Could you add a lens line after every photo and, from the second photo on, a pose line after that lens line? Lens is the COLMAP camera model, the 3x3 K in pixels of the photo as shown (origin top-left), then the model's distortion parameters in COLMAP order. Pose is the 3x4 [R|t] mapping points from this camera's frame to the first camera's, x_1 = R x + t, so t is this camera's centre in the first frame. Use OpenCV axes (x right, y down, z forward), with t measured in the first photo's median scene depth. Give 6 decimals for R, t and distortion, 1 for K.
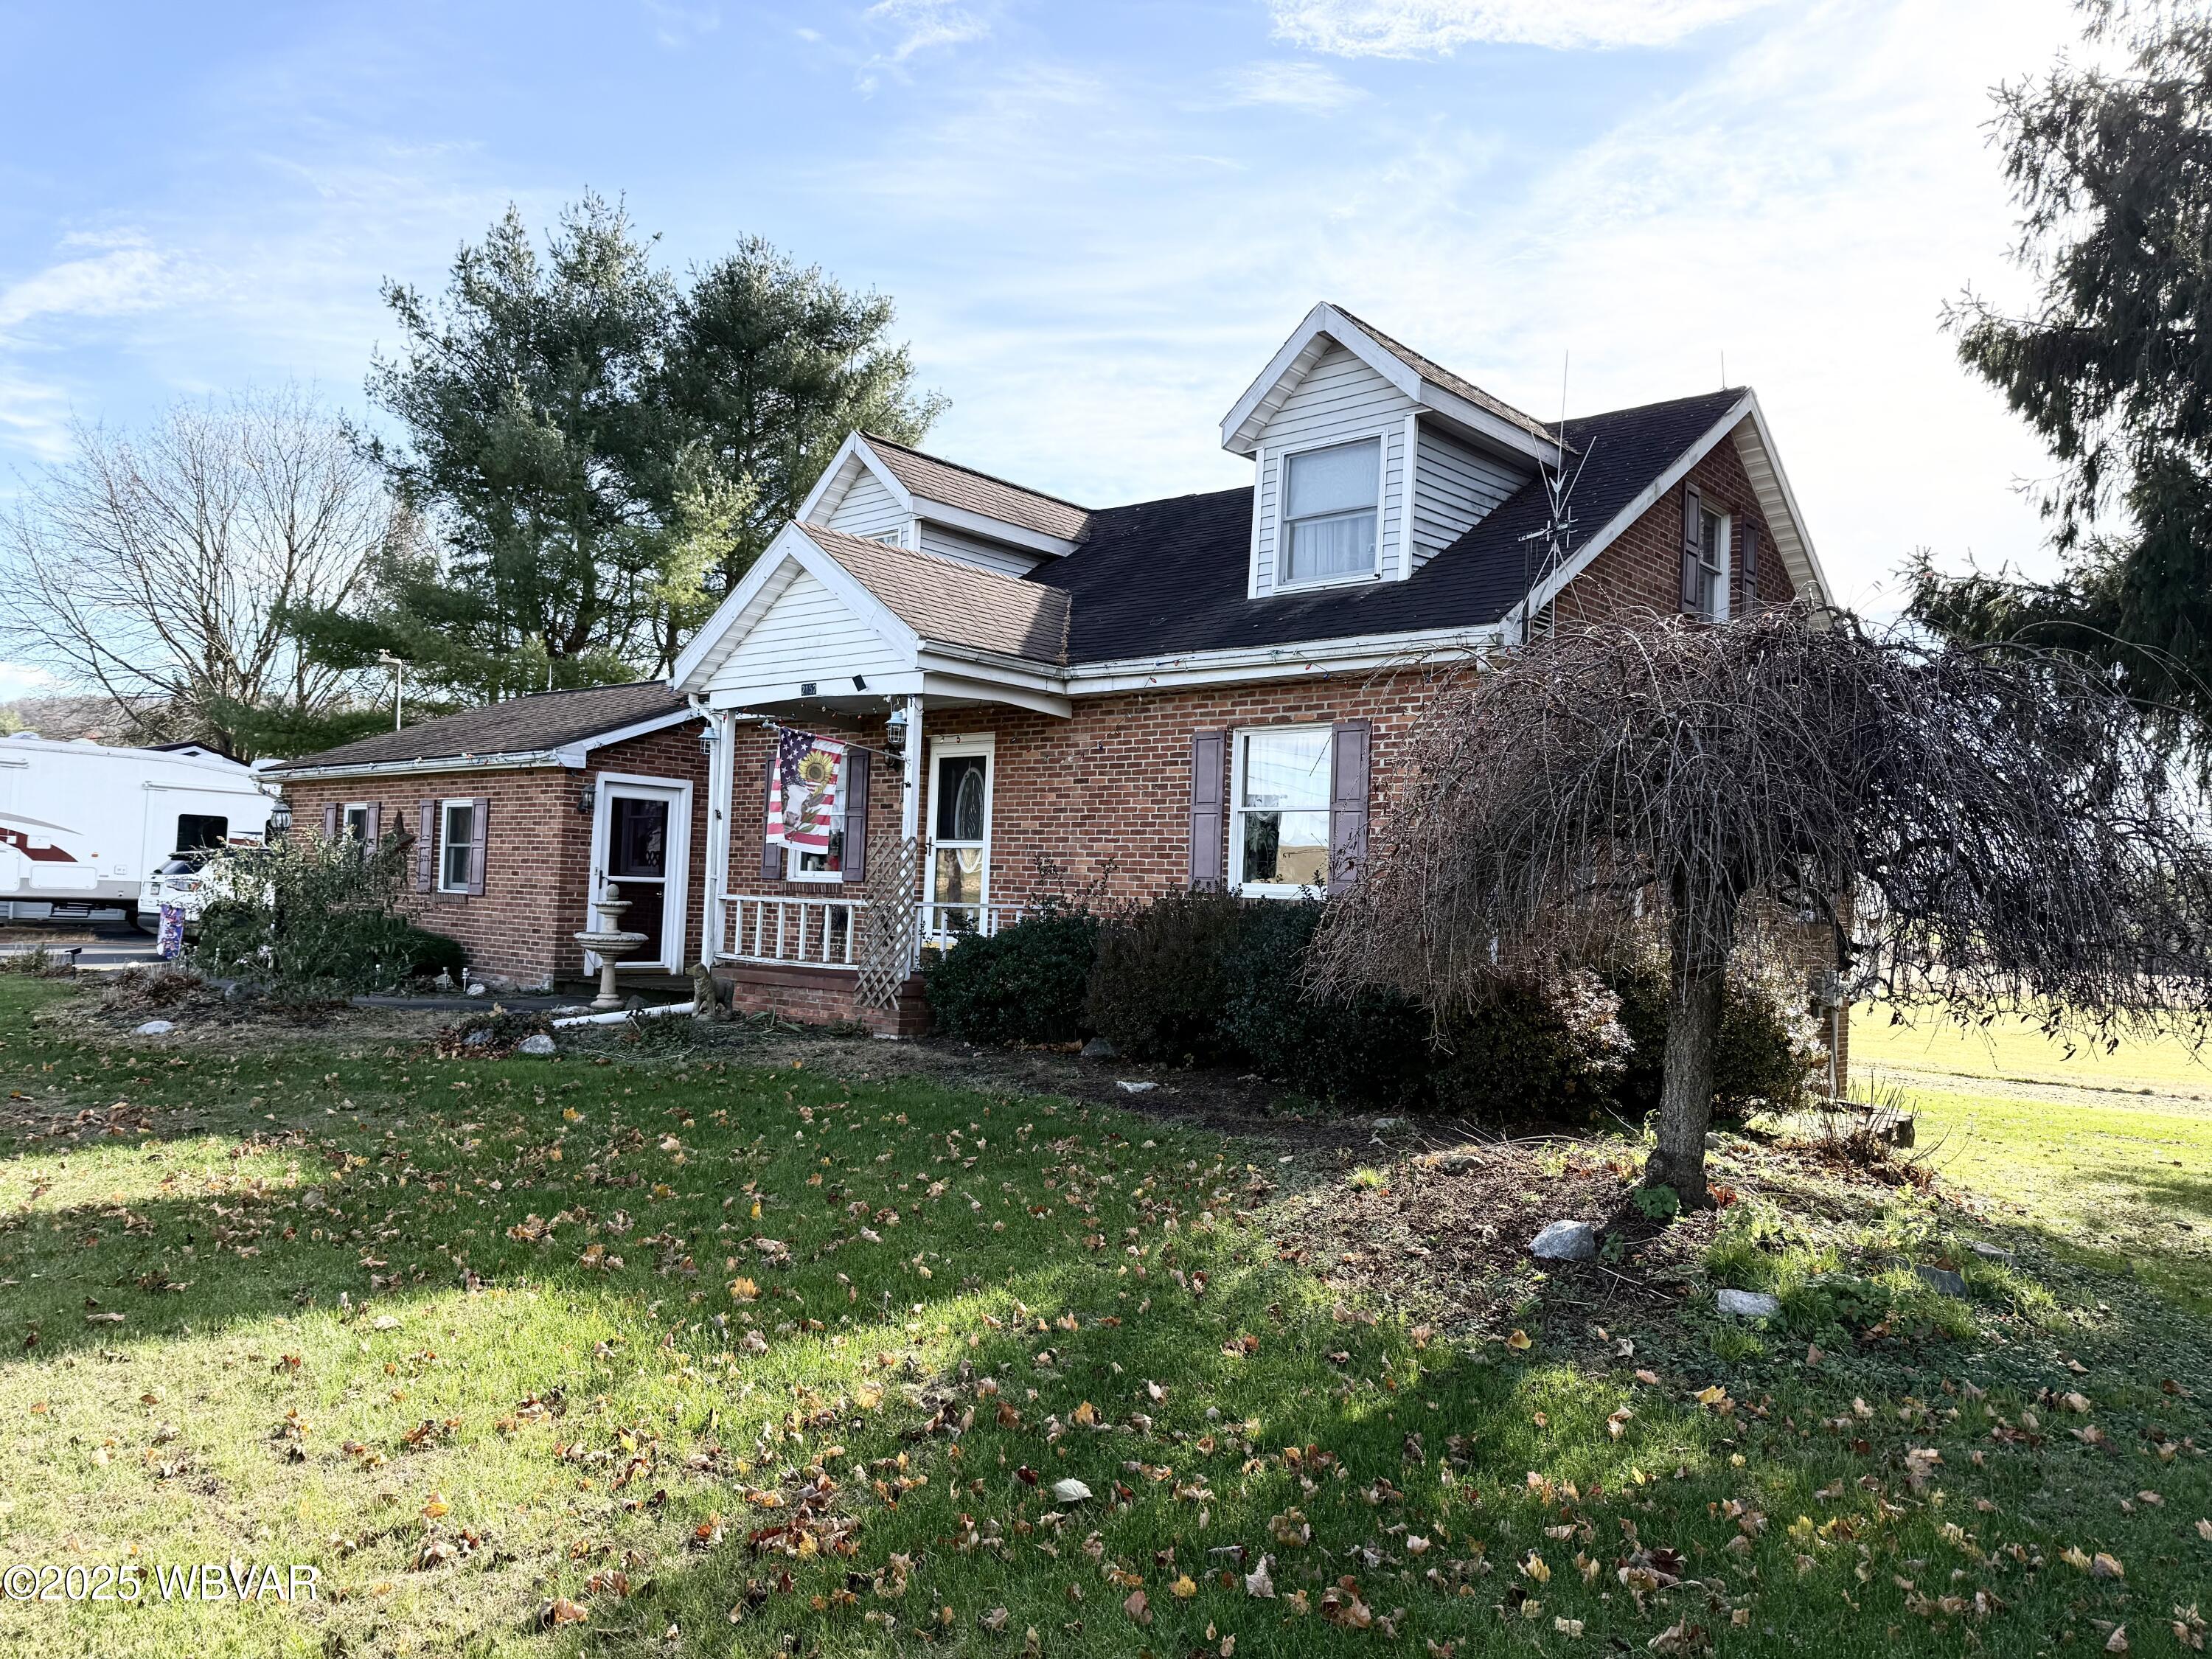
lens RADIAL K [[1554.1, 0, 1106.0], [0, 1554.1, 829.5], [0, 0, 1]] dist [0.102066, -0.000043]
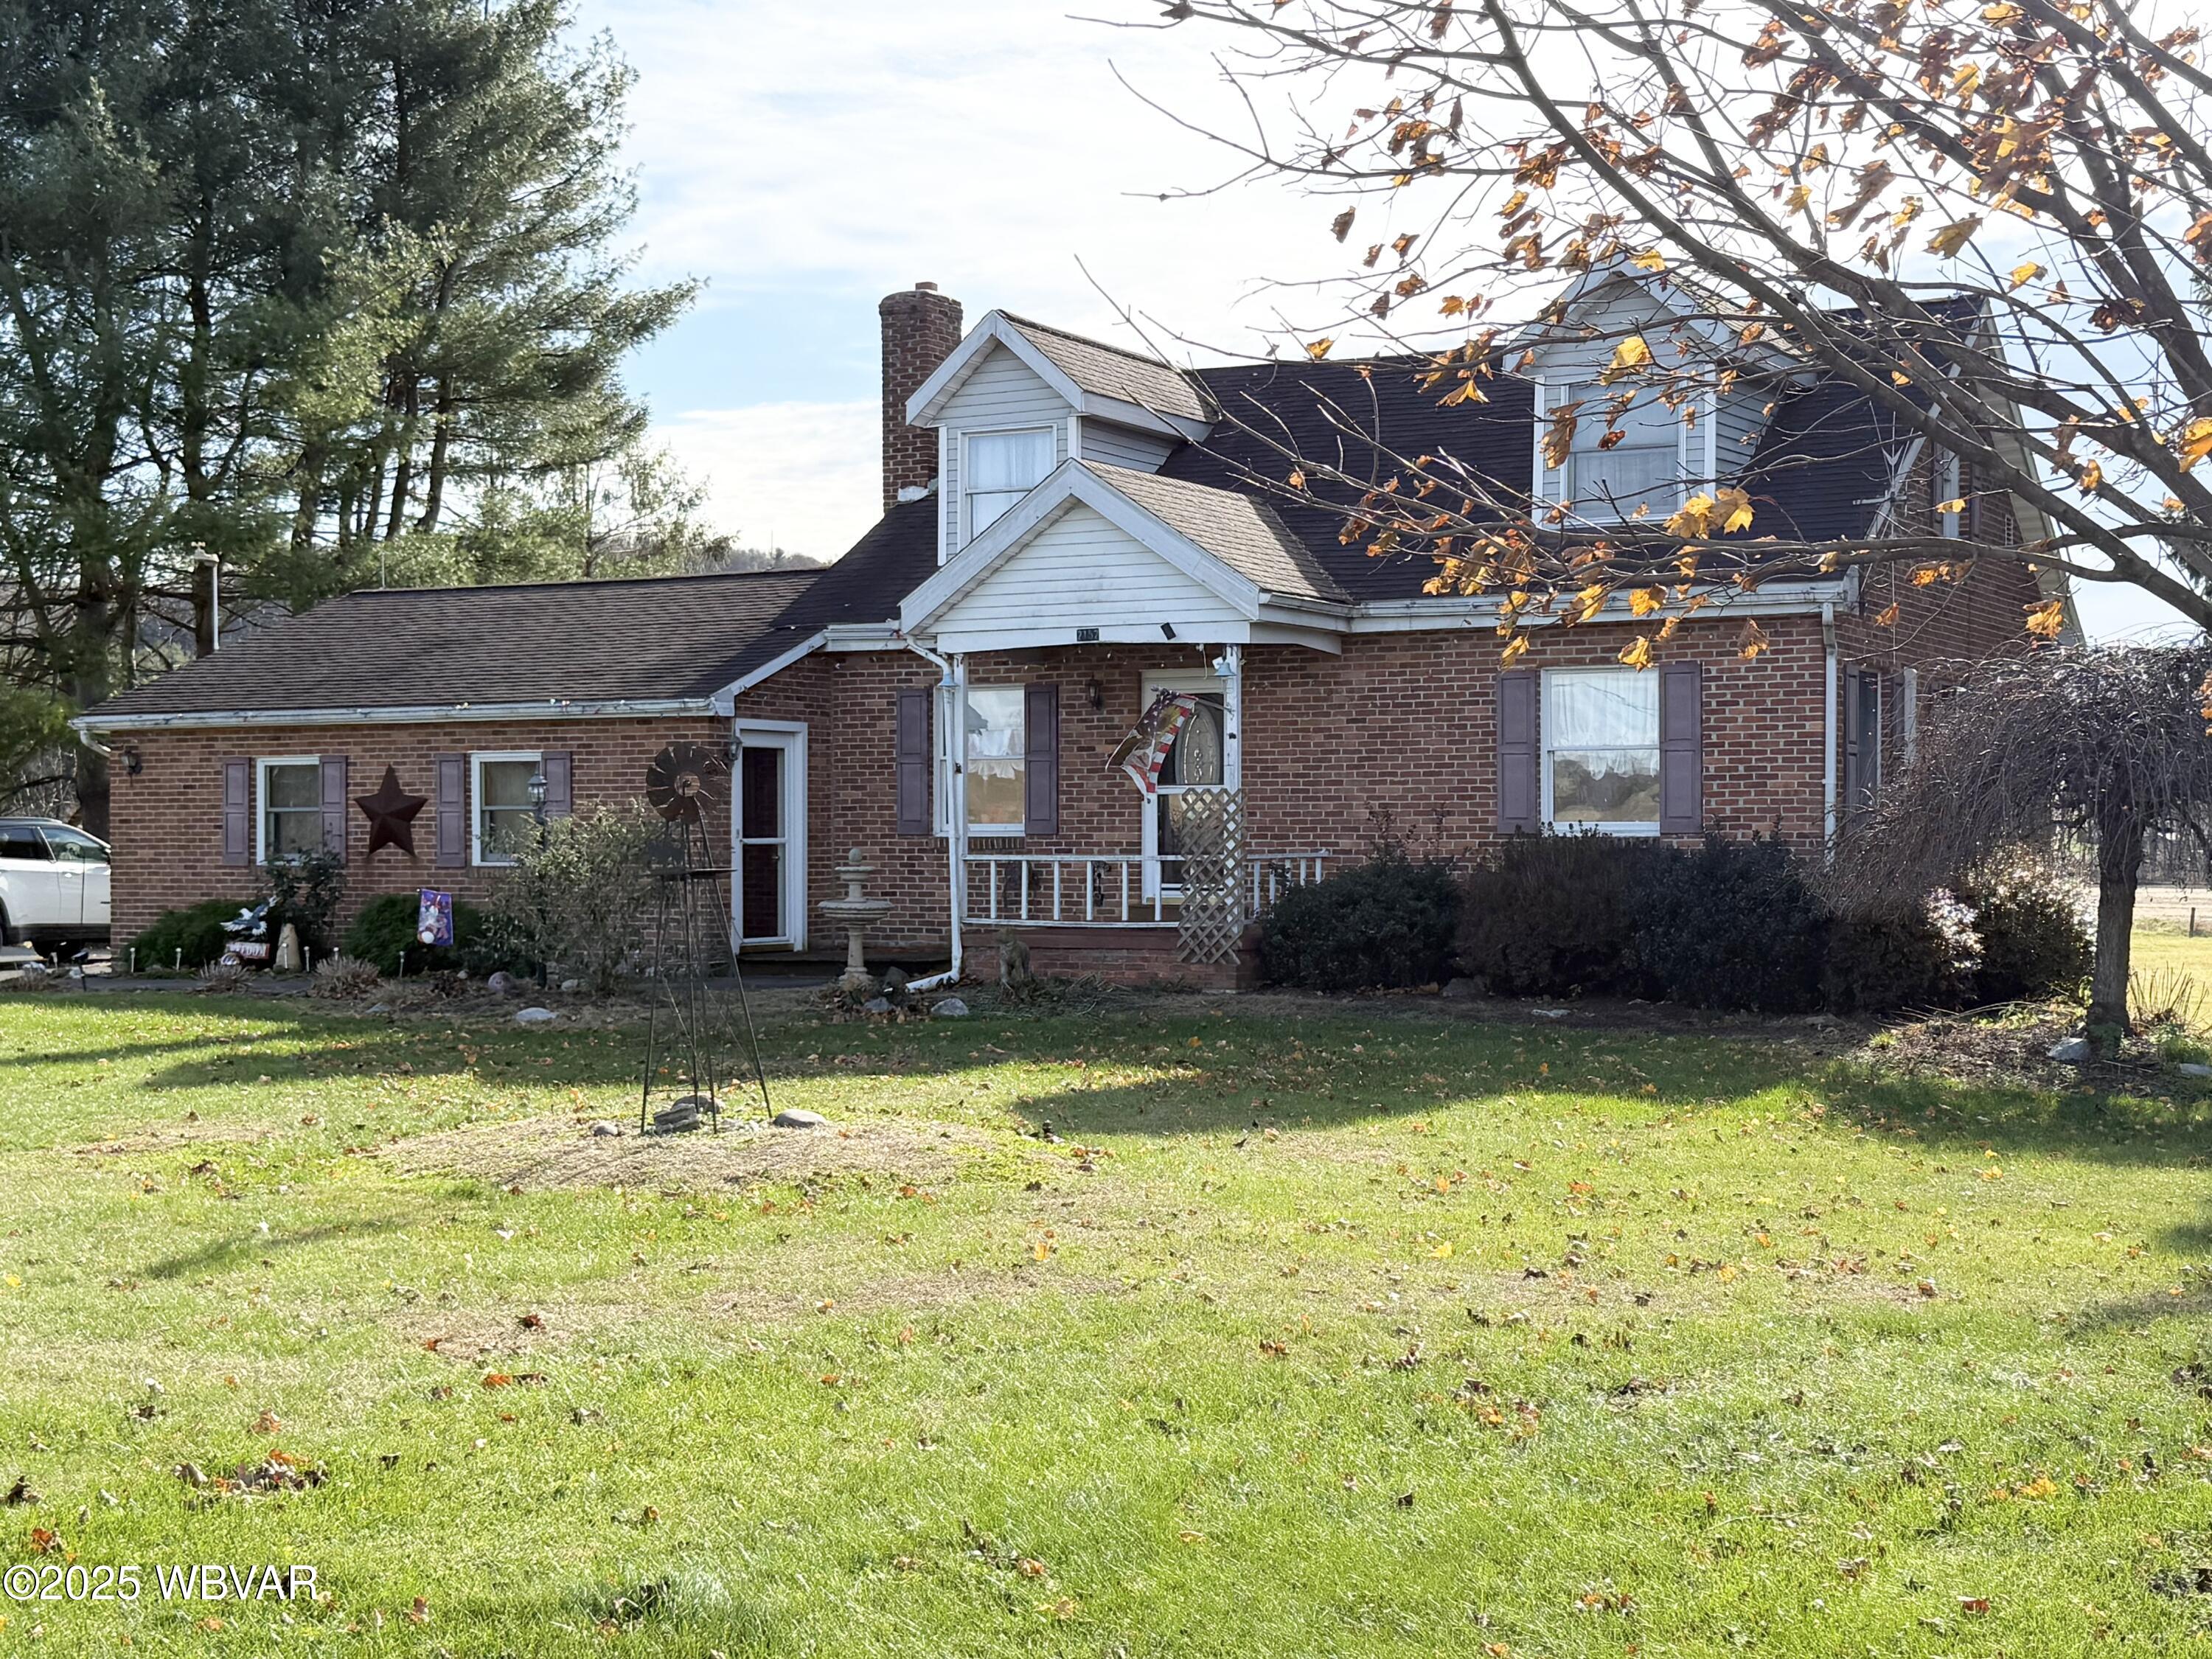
lens RADIAL K [[2959.2, 0, 1106.0], [0, 2959.2, 829.5], [0, 0, 1]] dist [0.120710, -0.055313]
pose [[0.975549, -0.041428, 0.215843, -0.575564], [0.030769, 0.998146, 0.052510, -0.066469], [-0.217618, -0.044585, 0.975015, -0.759146]]
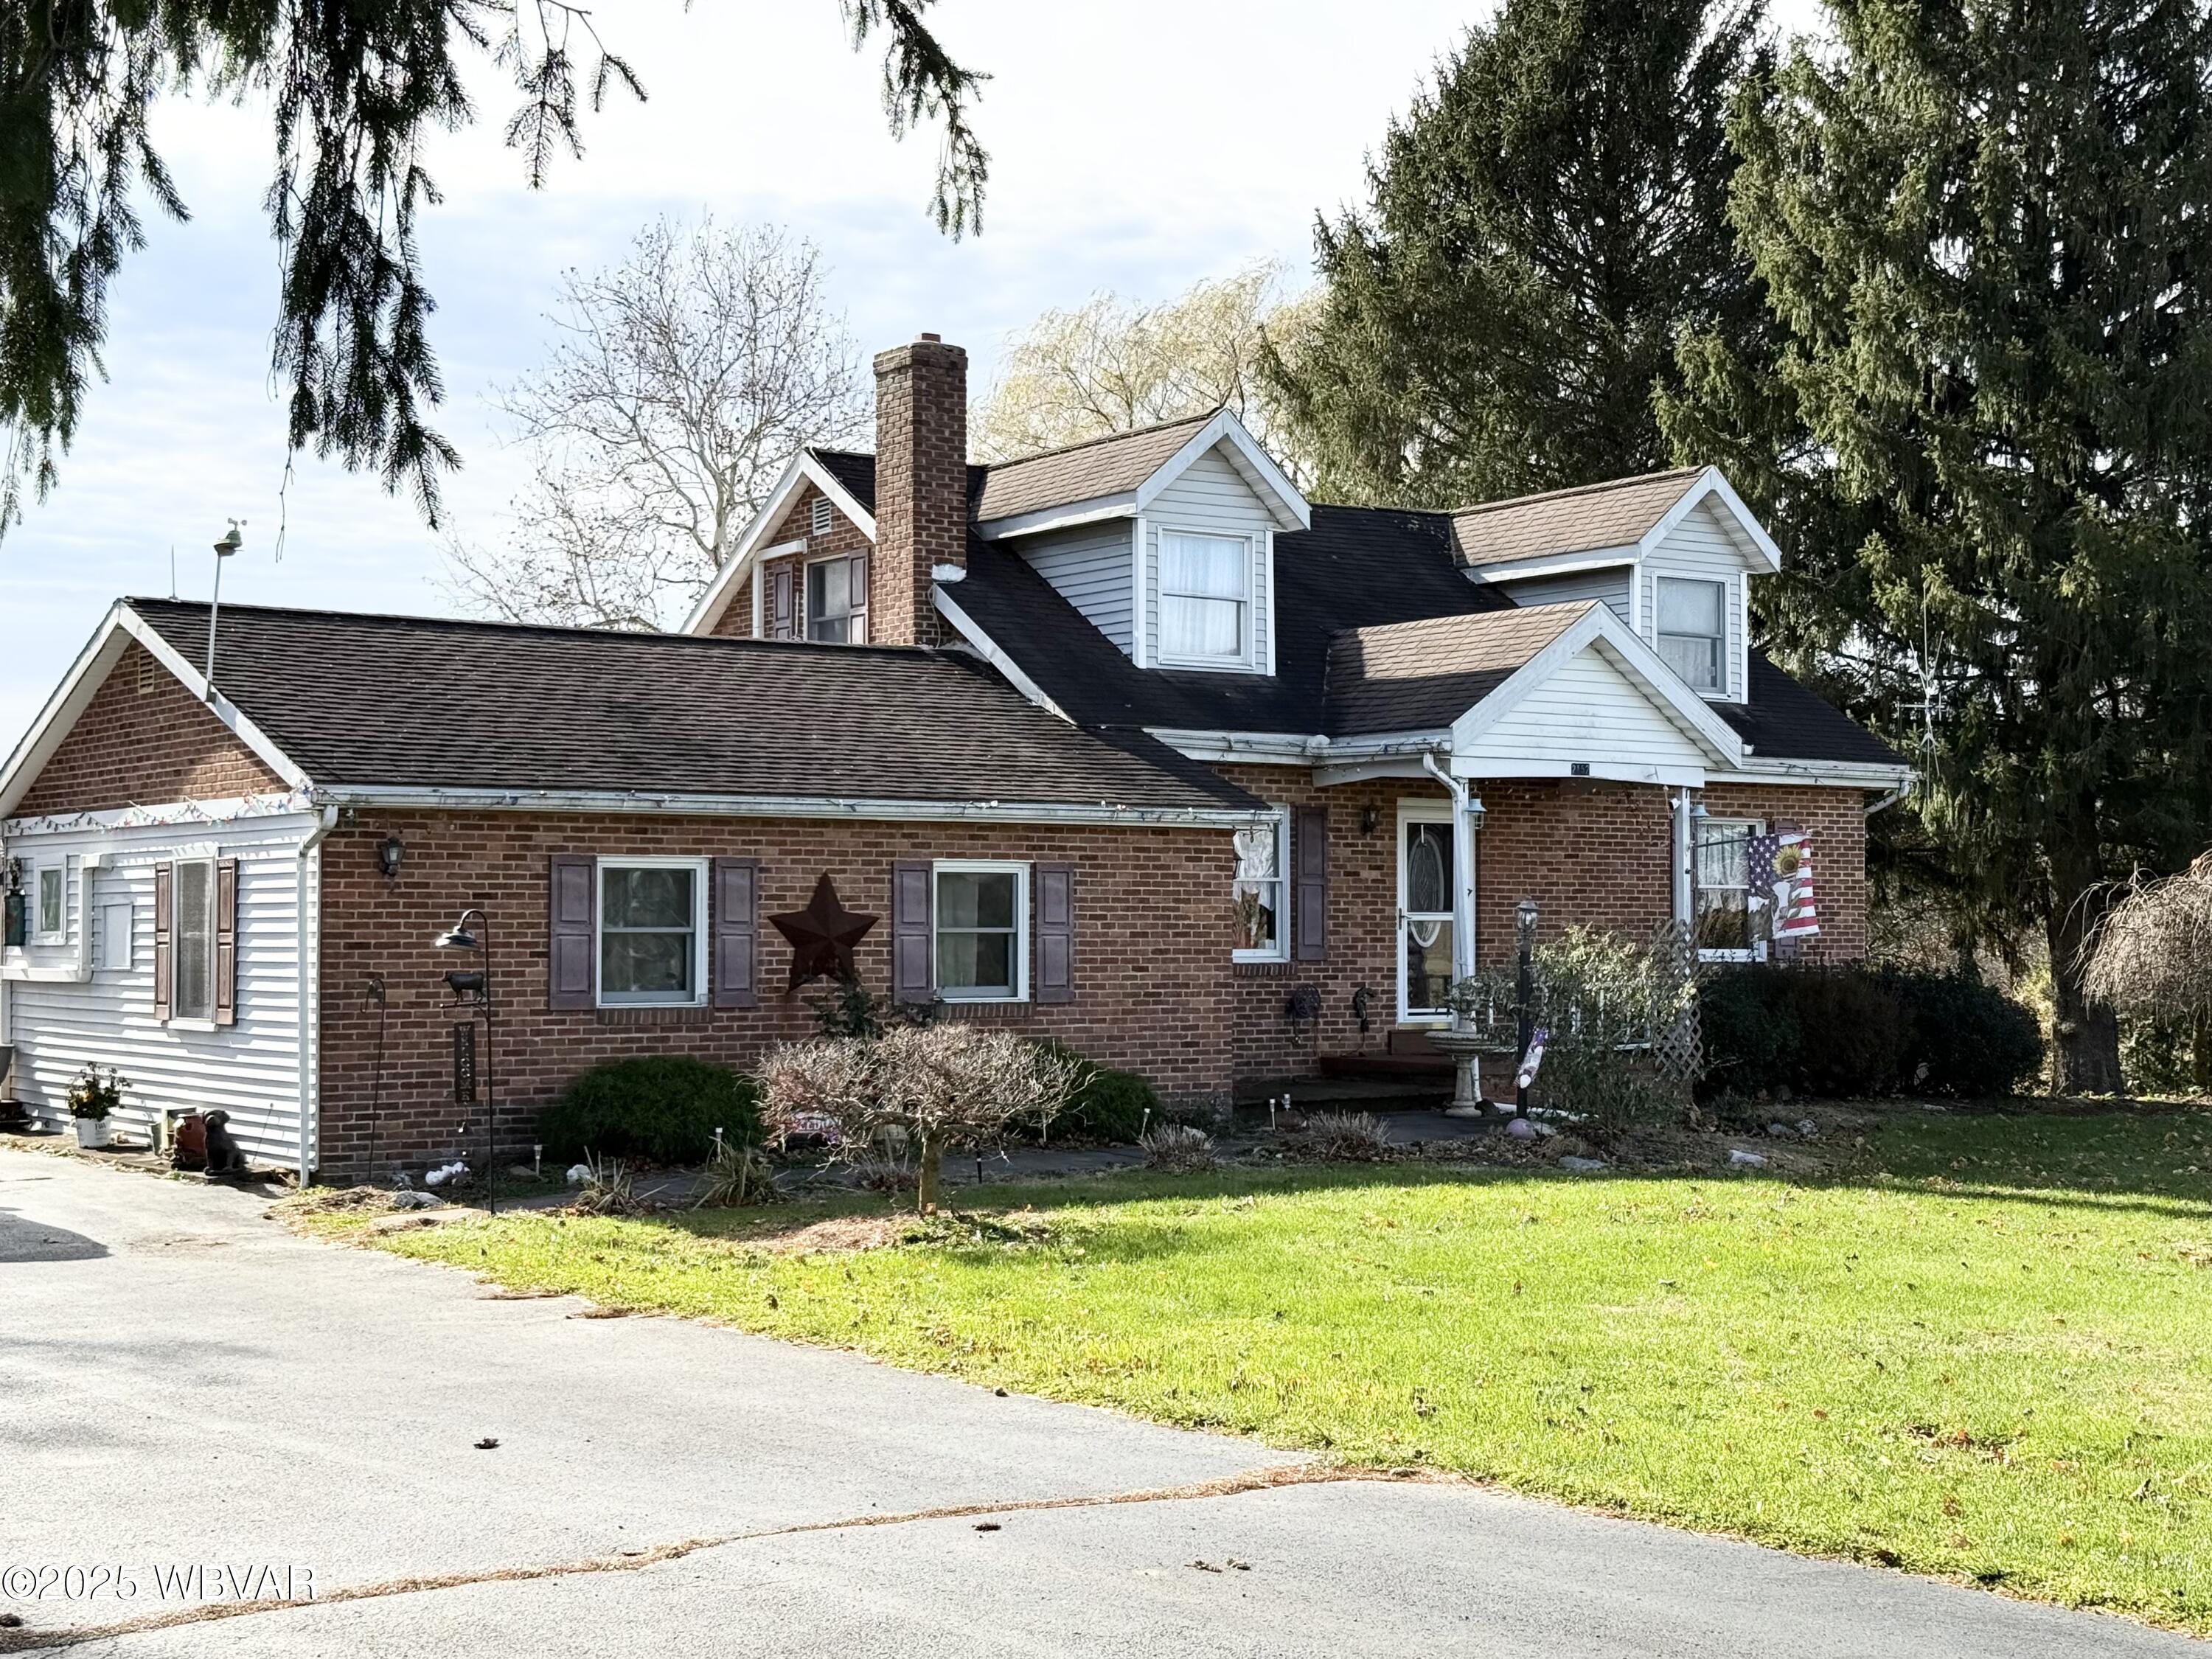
lens RADIAL K [[3199.6, 0, 1106.0], [0, 3199.6, 829.5], [0, 0, 1]] dist [0.117749, -0.073812]
pose [[0.217910, -0.007142, 0.975943, -2.243560], [-0.036877, 0.999199, 0.015546, -0.072899], [-0.975272, -0.039377, 0.217472, 0.857771]]
